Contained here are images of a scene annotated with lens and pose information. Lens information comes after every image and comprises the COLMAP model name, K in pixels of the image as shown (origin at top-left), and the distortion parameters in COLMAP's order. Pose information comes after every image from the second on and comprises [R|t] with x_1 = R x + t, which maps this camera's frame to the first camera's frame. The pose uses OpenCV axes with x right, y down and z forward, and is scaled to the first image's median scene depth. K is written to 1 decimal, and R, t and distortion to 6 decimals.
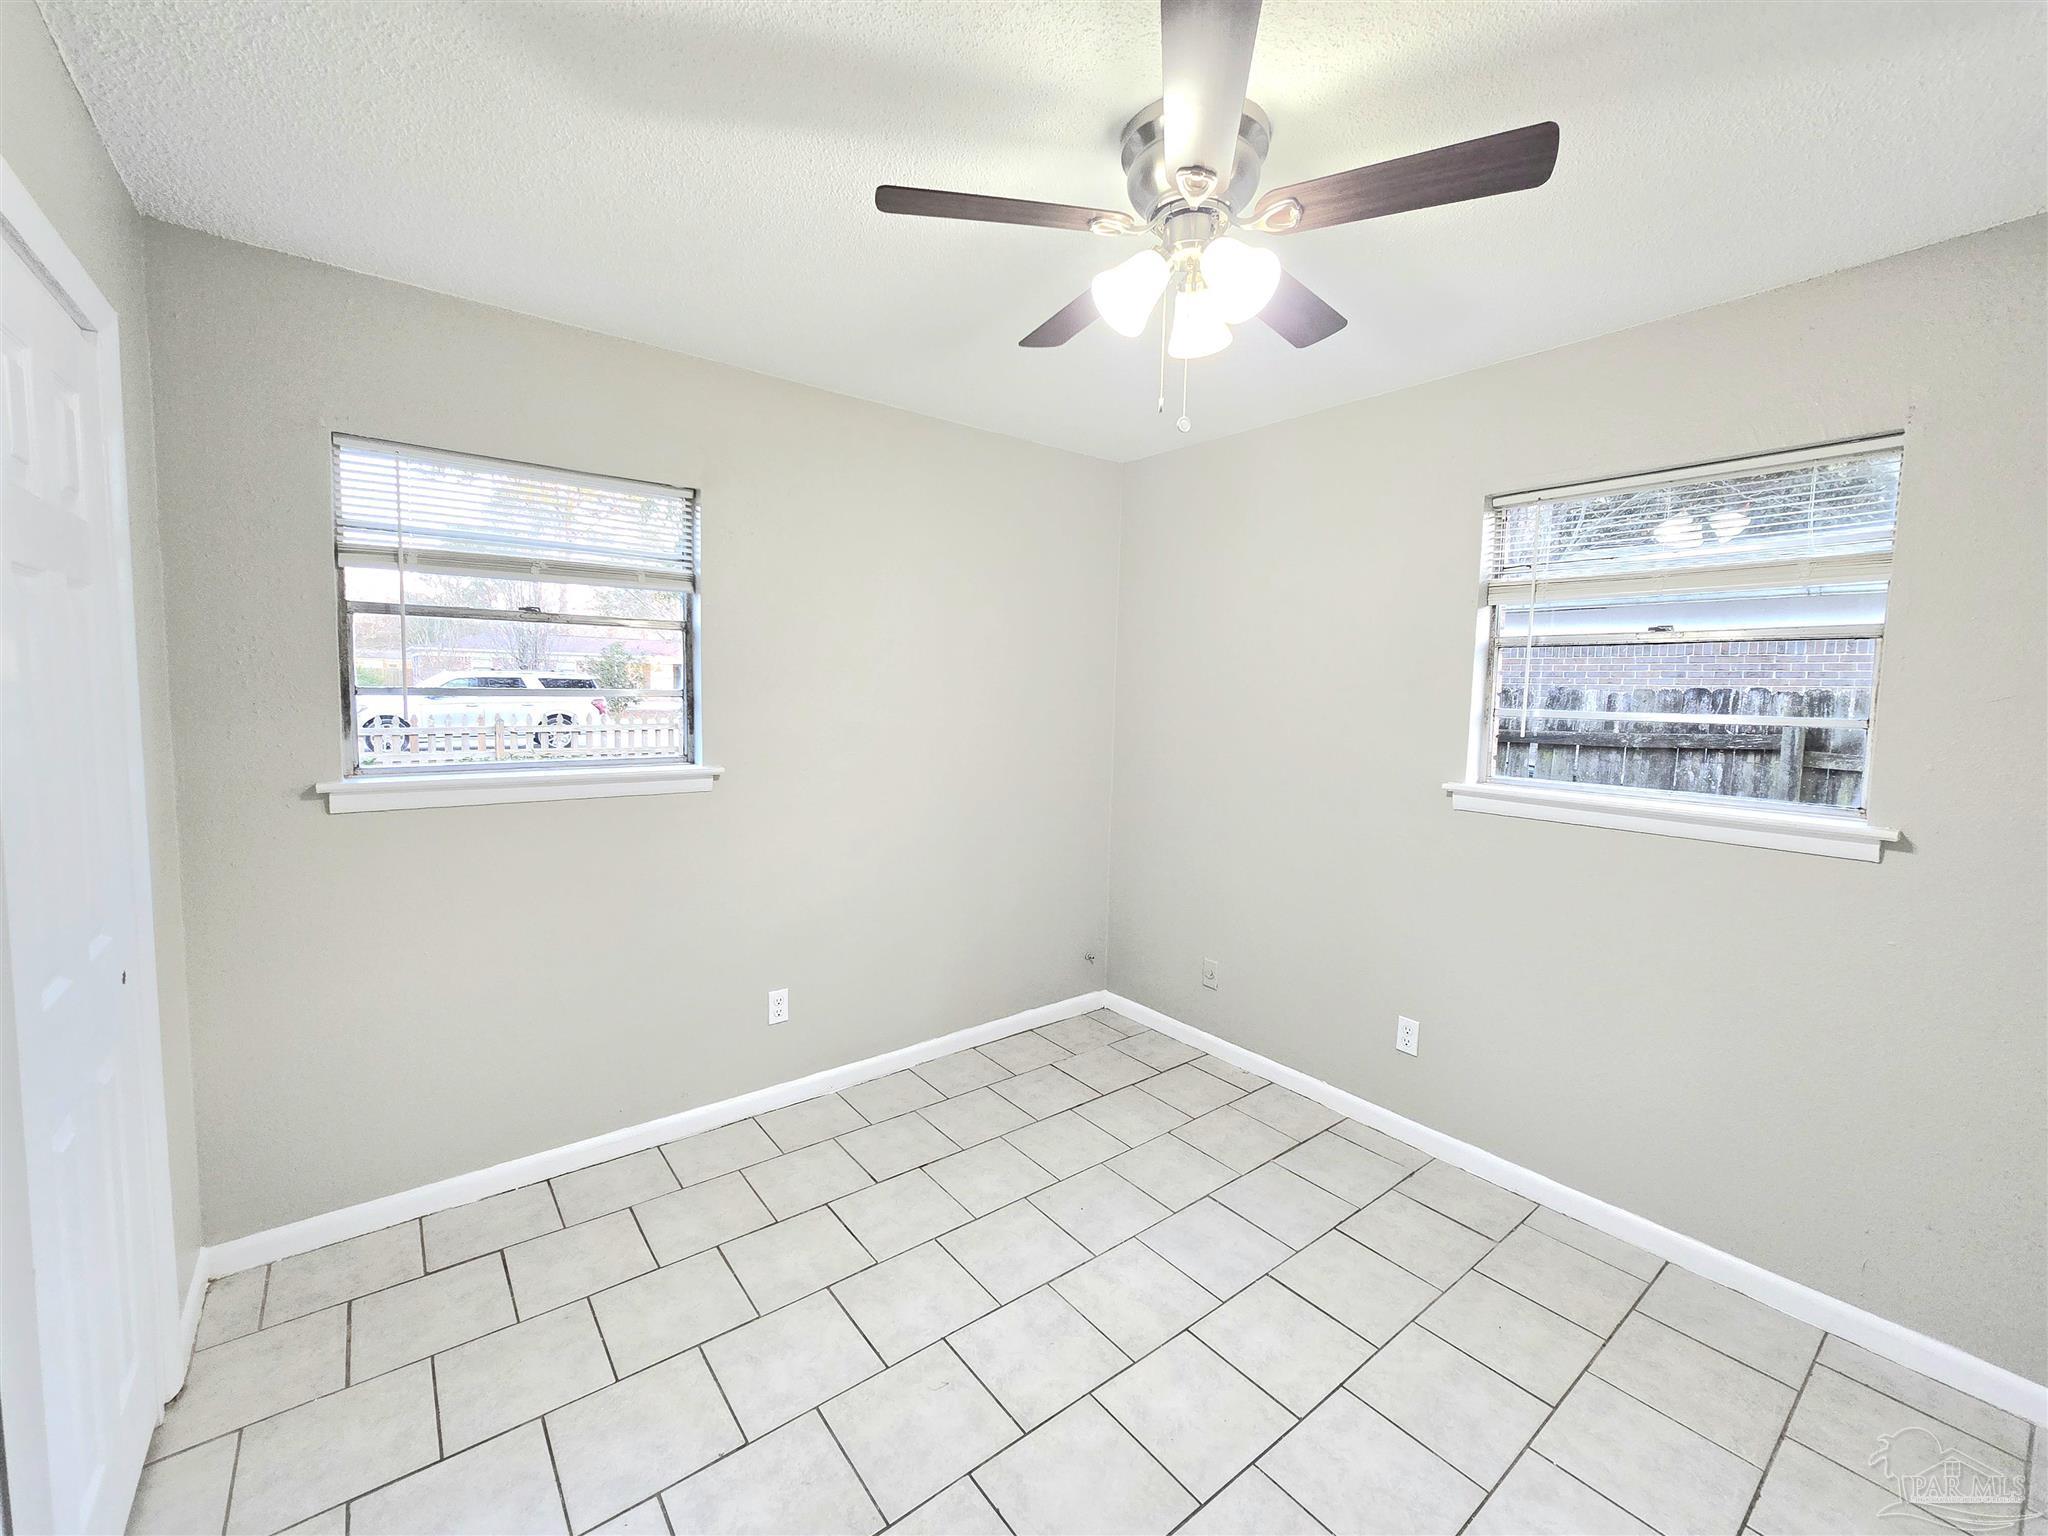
lens RADIAL K [[827.3, 0, 1017.9], [0, 827.3, 764.9], [0, 0, 1]] dist [-0.003551, 0.001808]
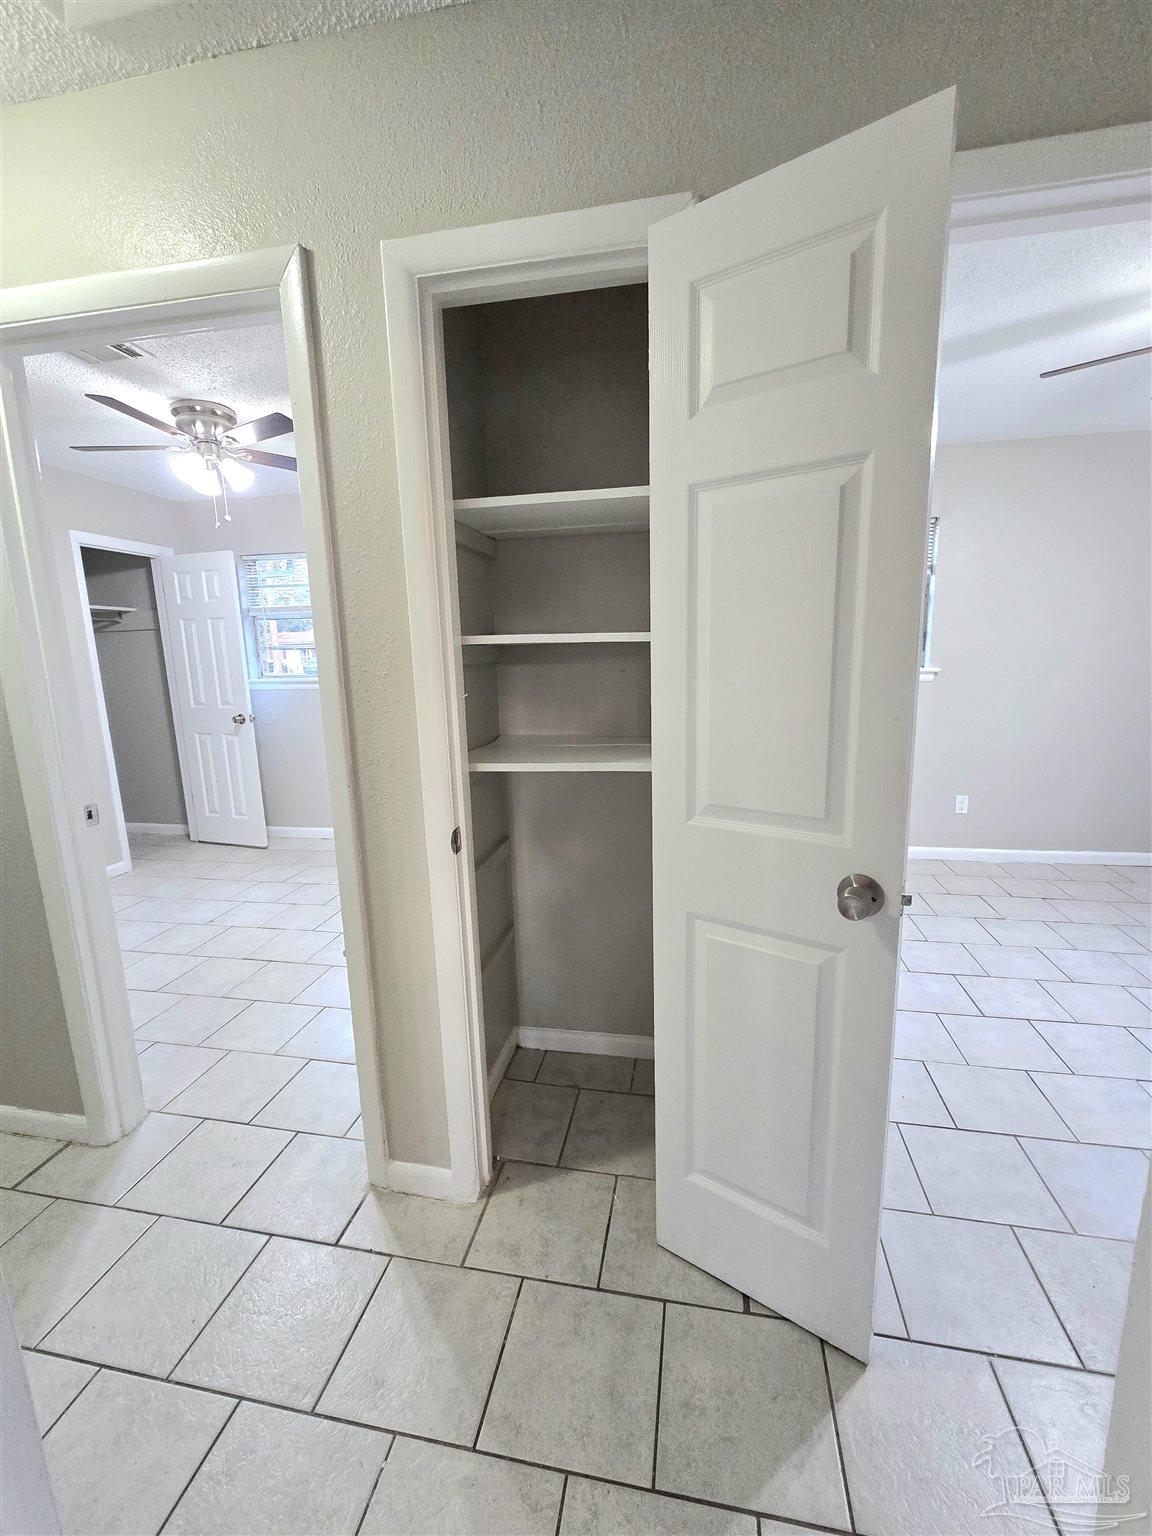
lens RADIAL K [[620.5, 0, 599.3], [0, 620.5, 774.1], [0, 0, 1]] dist [-0.003551, 0.001808]
pose [[0.667519, 0.098551, -0.738042, 0.230230], [-0.025383, 0.993638, 0.109723, 0.130824], [0.744160, -0.054509, 0.665774, -0.639869]]
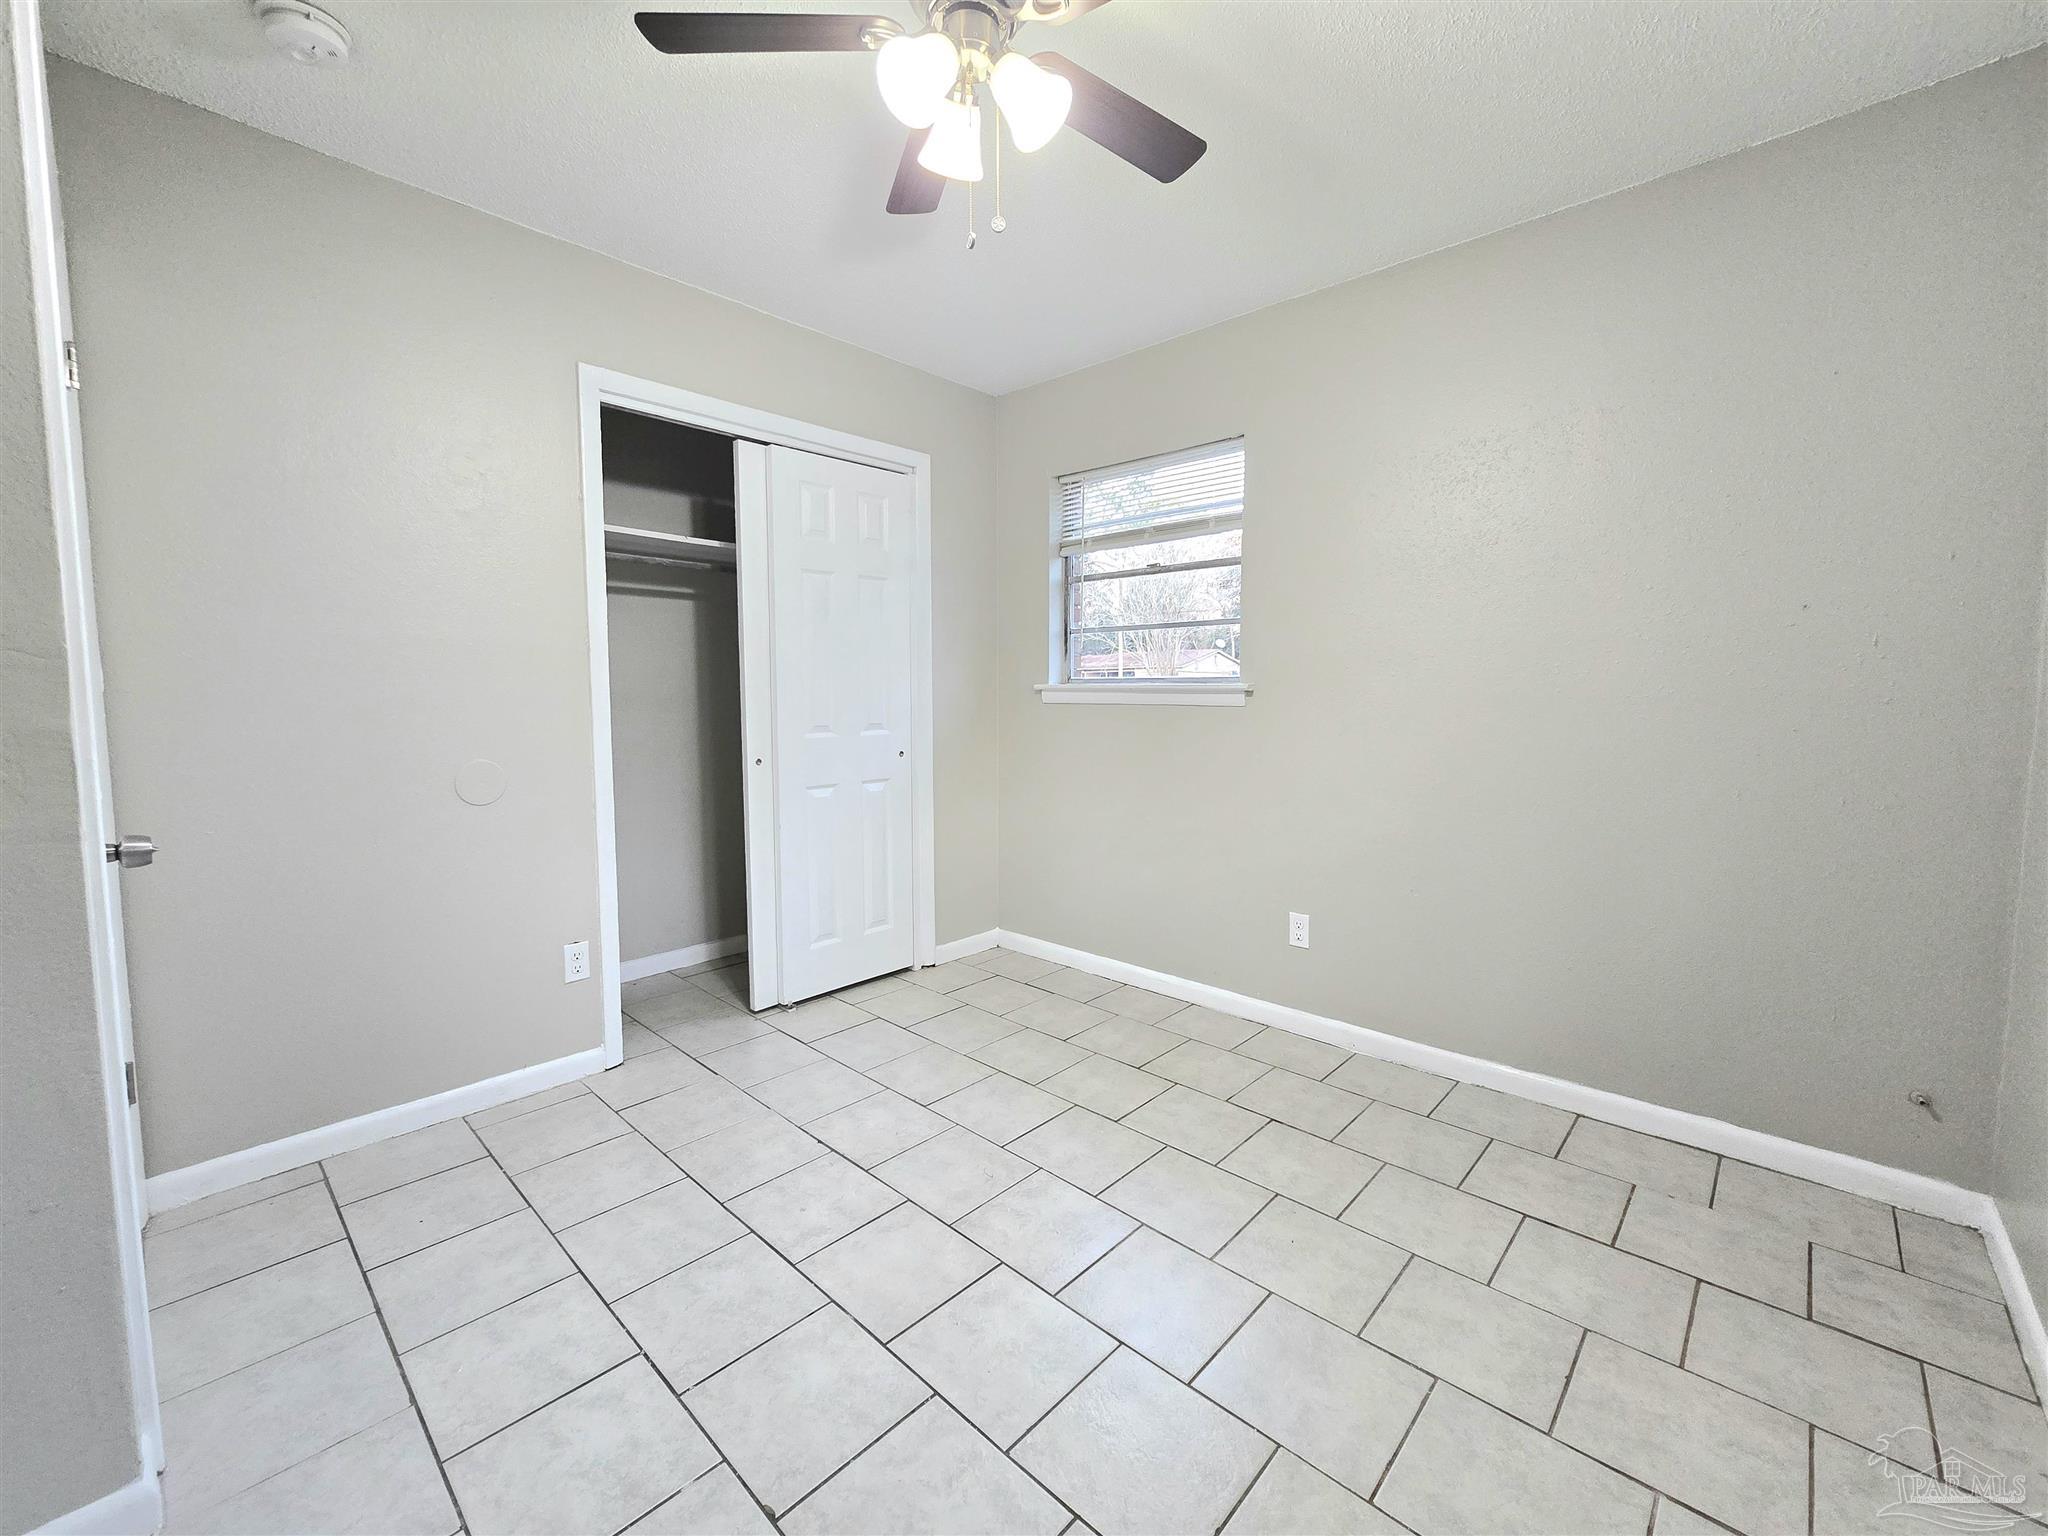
lens RADIAL K [[827.3, 0, 1026.5], [0, 827.3, 764.8], [0, 0, 1]] dist [-0.003551, 0.001808]
pose [[0.165983, 0.066383, -0.983892, 0.825401], [-0.088882, 0.994678, 0.052116, 0.096141], [0.982115, 0.078800, 0.171000, 0.659140]]
